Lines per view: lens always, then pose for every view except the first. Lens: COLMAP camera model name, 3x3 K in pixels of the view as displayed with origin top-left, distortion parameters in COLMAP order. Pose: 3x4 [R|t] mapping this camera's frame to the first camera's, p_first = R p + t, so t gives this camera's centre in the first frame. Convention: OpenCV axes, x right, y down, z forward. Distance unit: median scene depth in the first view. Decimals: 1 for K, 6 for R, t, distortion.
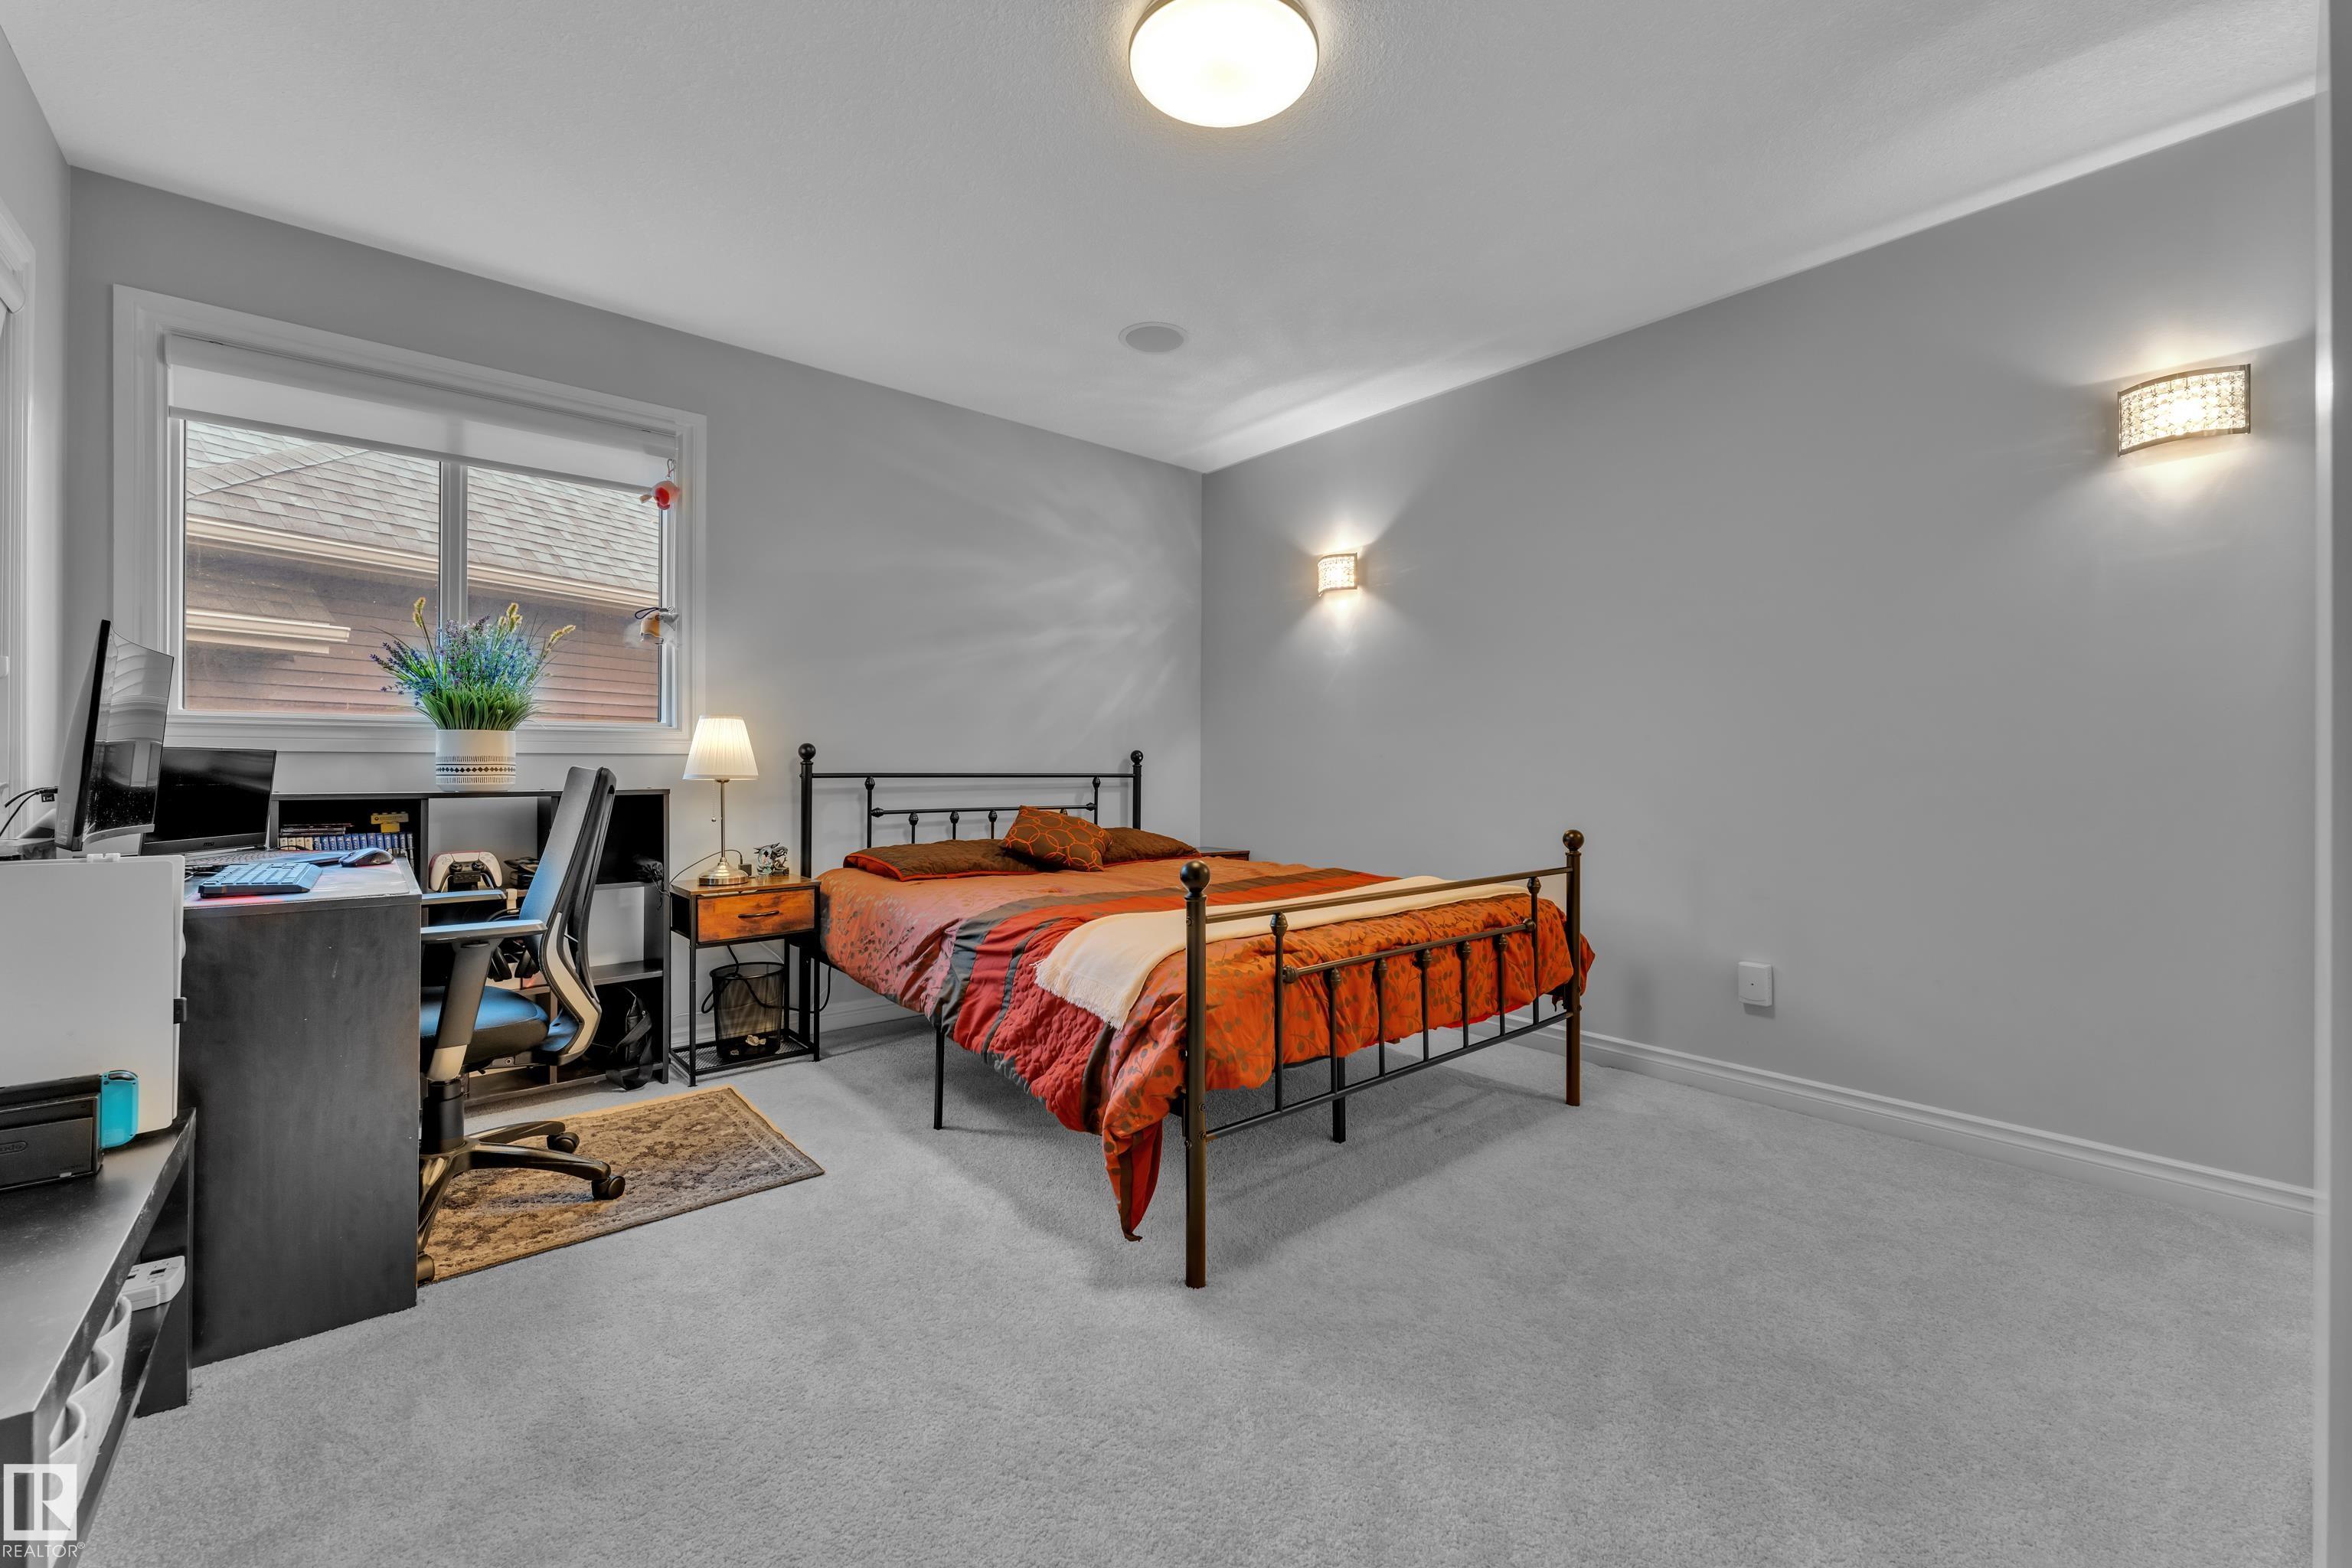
lens RADIAL K [[950.7, 0, 1168.0], [0, 950.7, 785.5], [0, 0, 1]] dist [0.000126, -0.000486]
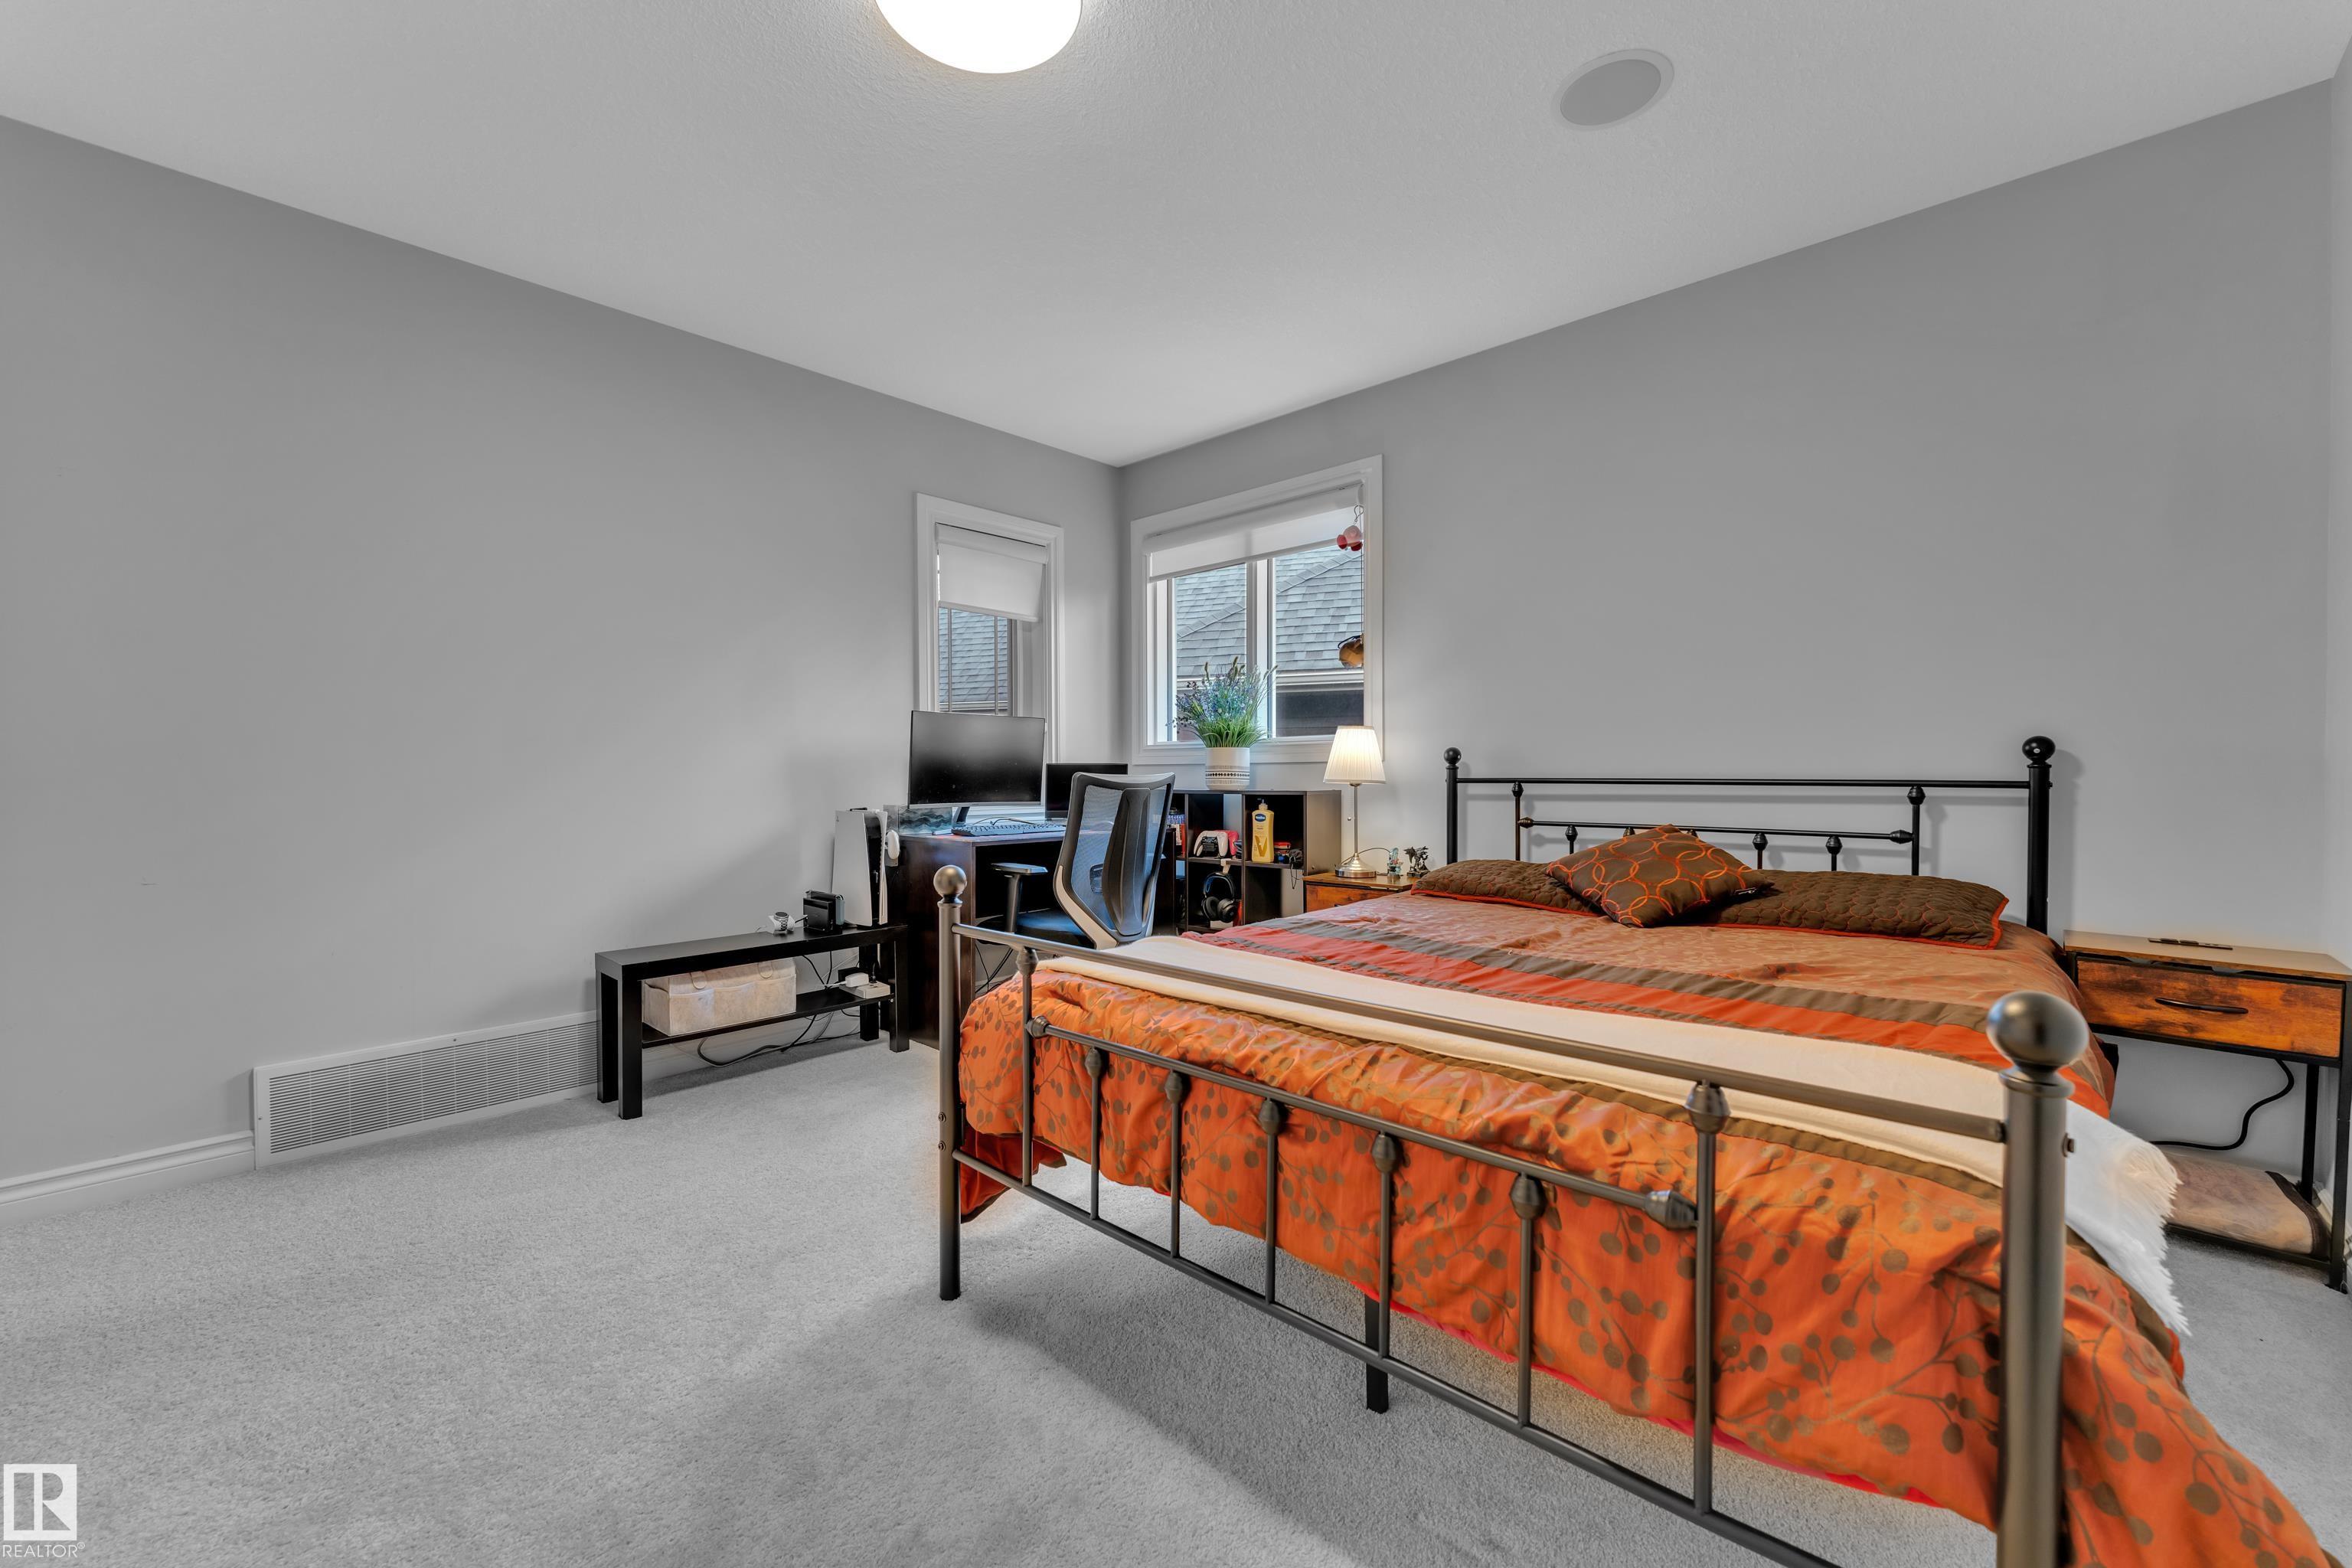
lens RADIAL K [[950.7, 0, 1168.0], [0, 950.7, 785.5], [0, 0, 1]] dist [0.000126, -0.000486]
pose [[0.115292, 0.004367, -0.993322, 0.548865], [-0.018941, 0.999818, 0.002197, -0.002094], [0.993151, 0.018561, 0.115353, 0.595667]]
